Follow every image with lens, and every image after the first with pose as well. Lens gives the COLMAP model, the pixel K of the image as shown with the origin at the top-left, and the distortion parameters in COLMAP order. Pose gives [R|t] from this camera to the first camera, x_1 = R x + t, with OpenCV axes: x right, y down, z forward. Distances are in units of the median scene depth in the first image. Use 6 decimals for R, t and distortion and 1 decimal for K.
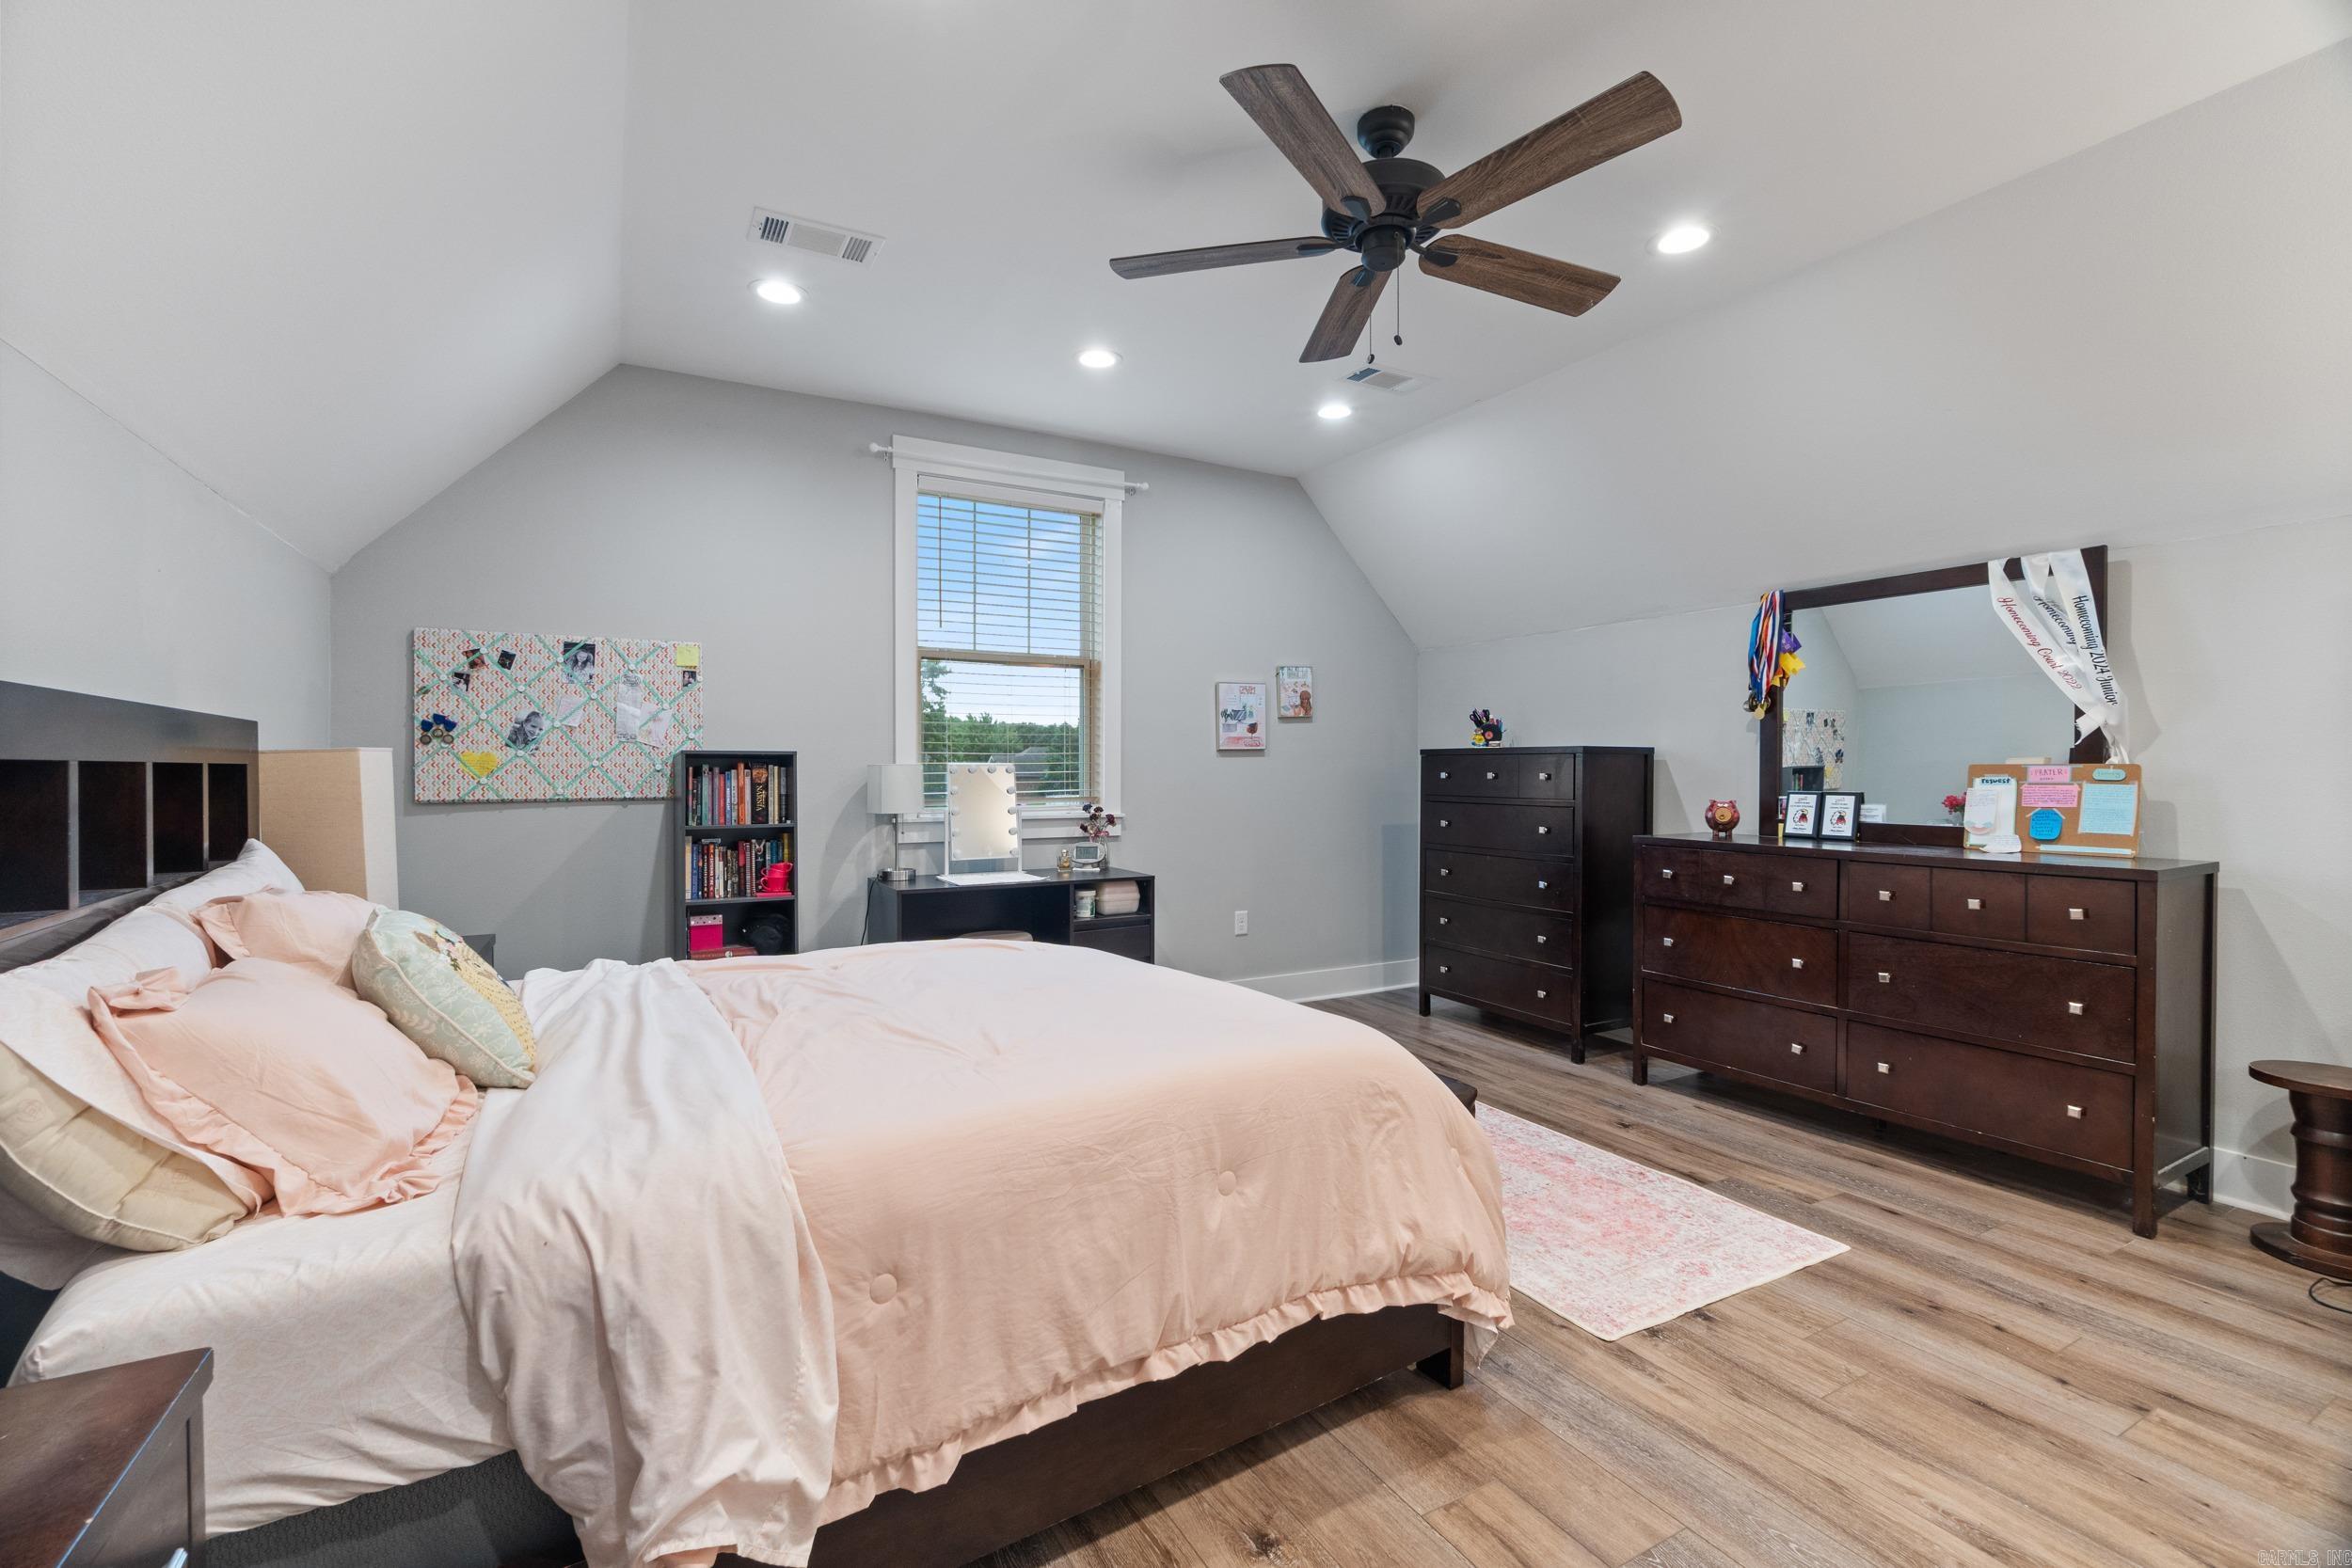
lens RADIAL K [[1003.6, 0, 1168.6], [0, 1003.6, 796.3], [0, 0, 1]] dist [-0.001105, 0.000304]
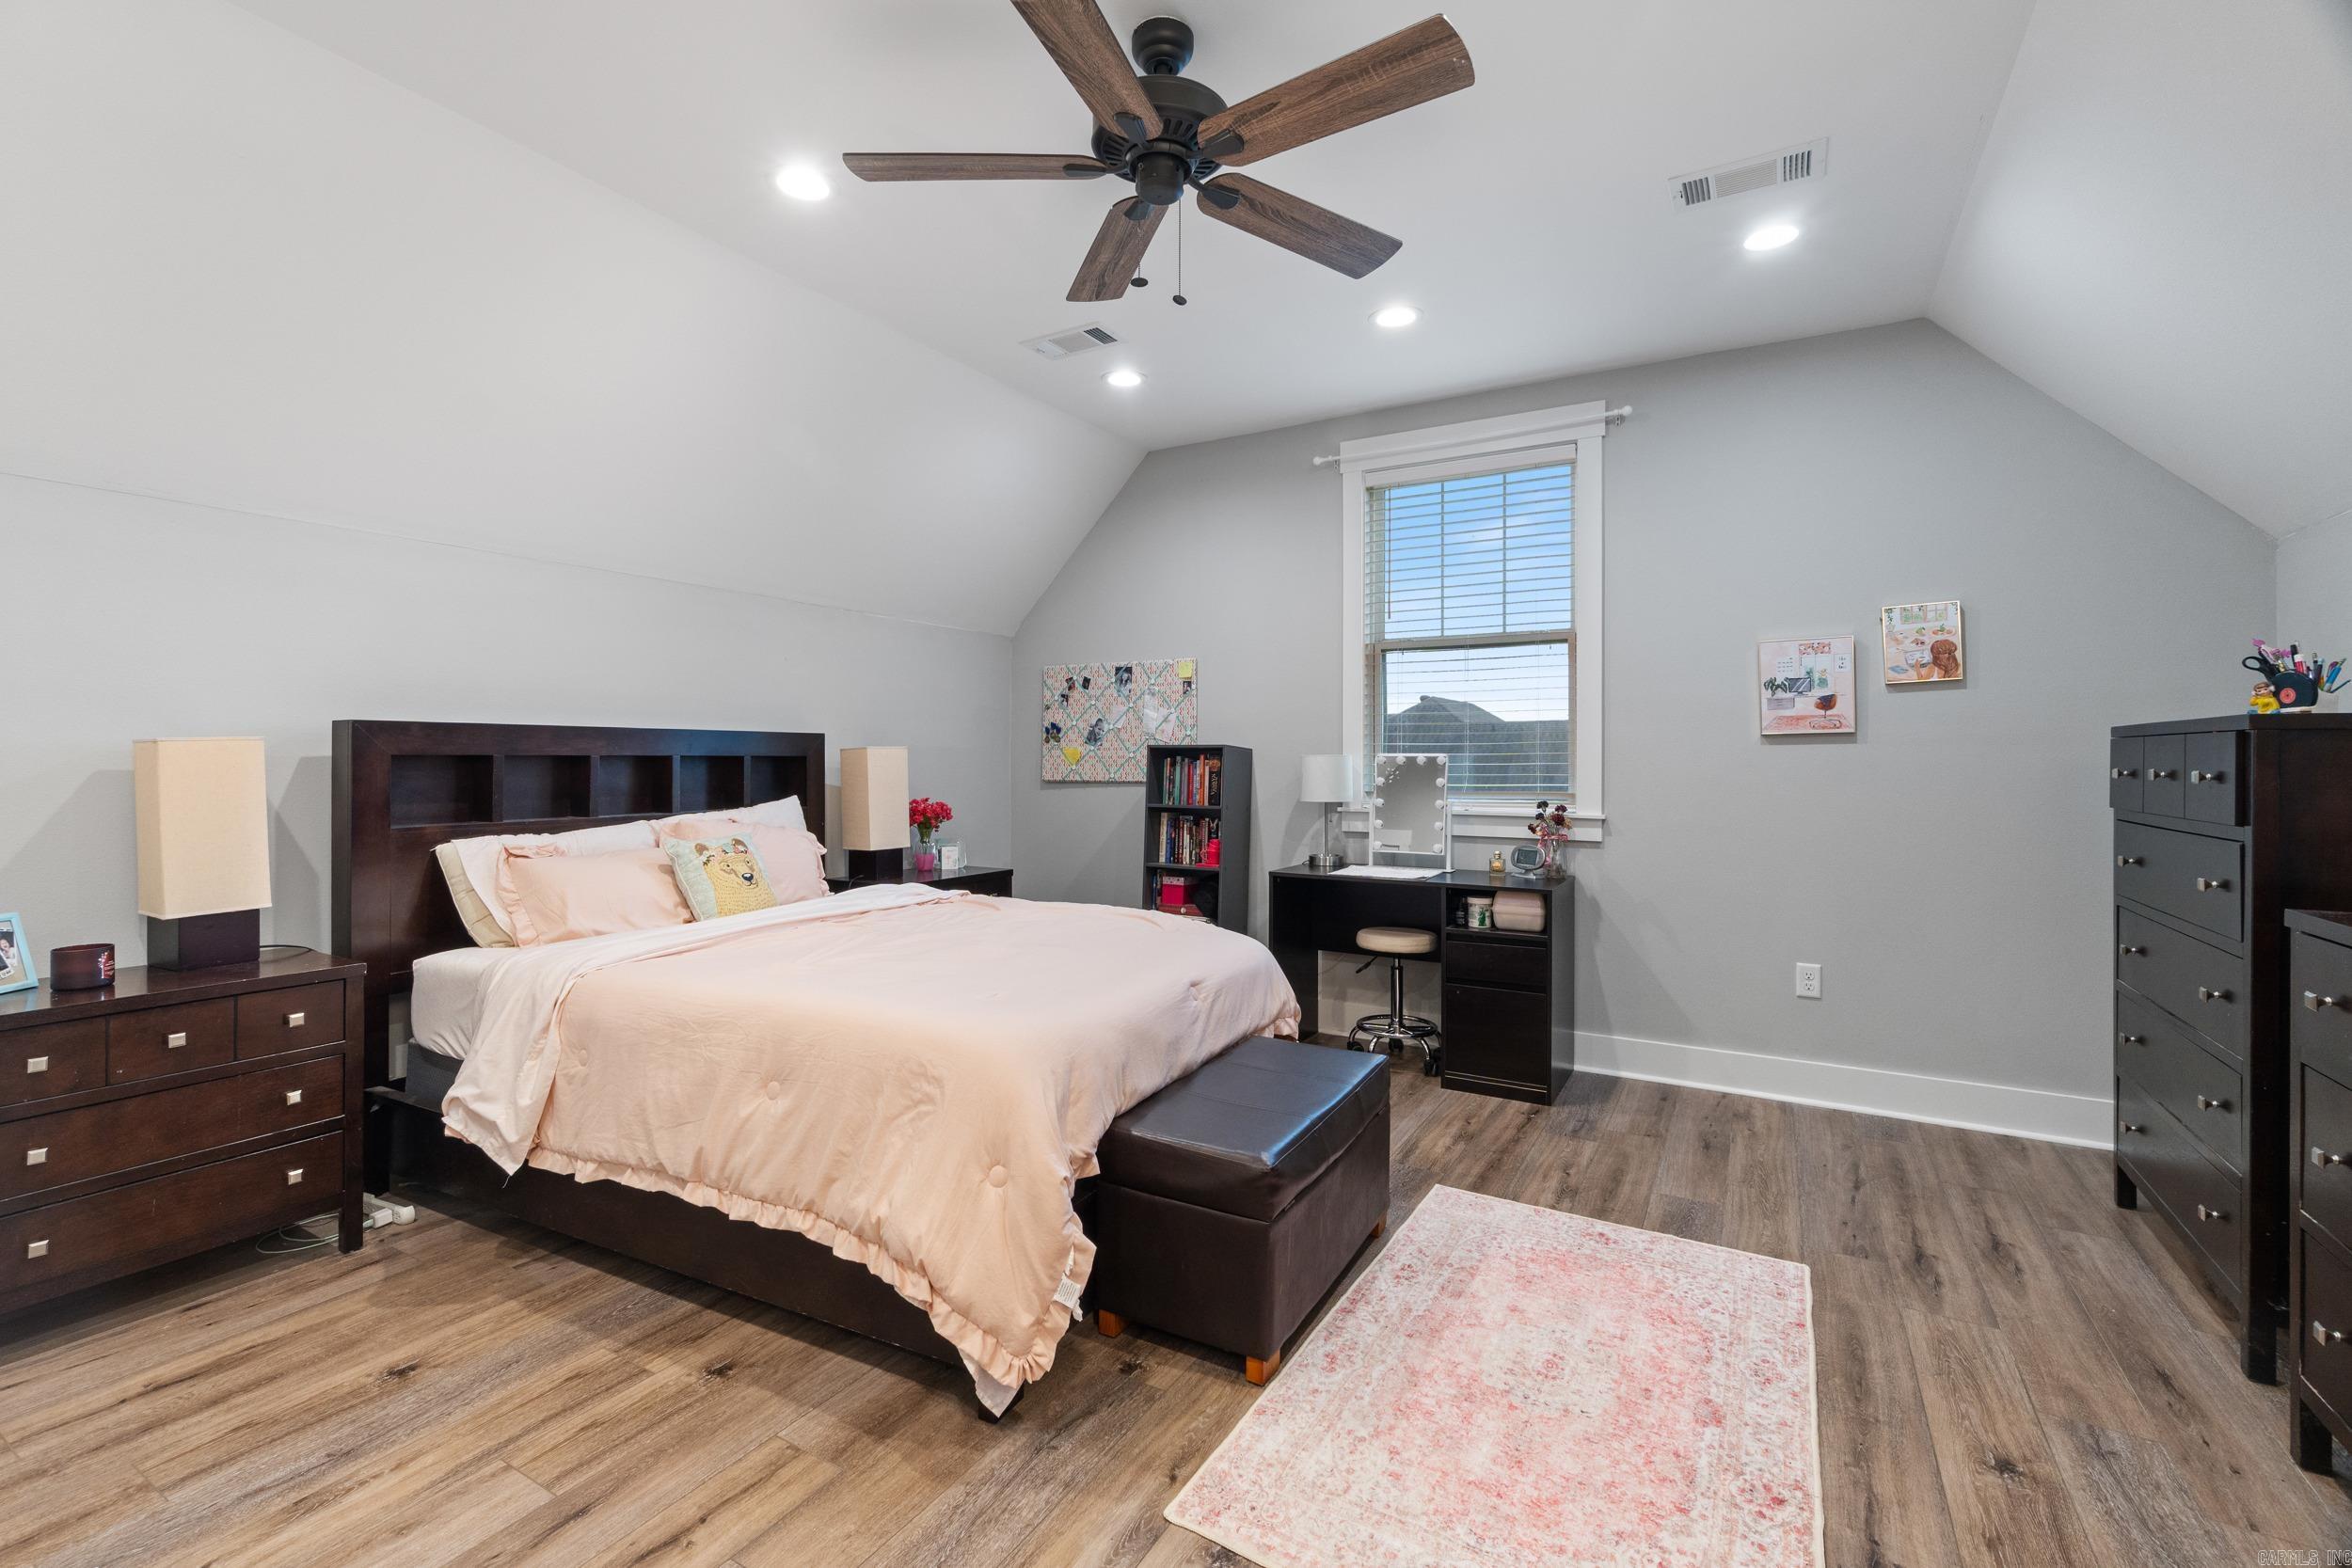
lens RADIAL K [[1018.3, 0, 1167.6], [0, 1018.3, 776.0], [0, 0, 1]] dist [-0.004179, 0.001414]
pose [[0.514452, 0.015433, -0.857380, 0.619856], [-0.025433, 0.999673, 0.002734, -0.010011], [0.857142, 0.020399, 0.514677, 0.339355]]
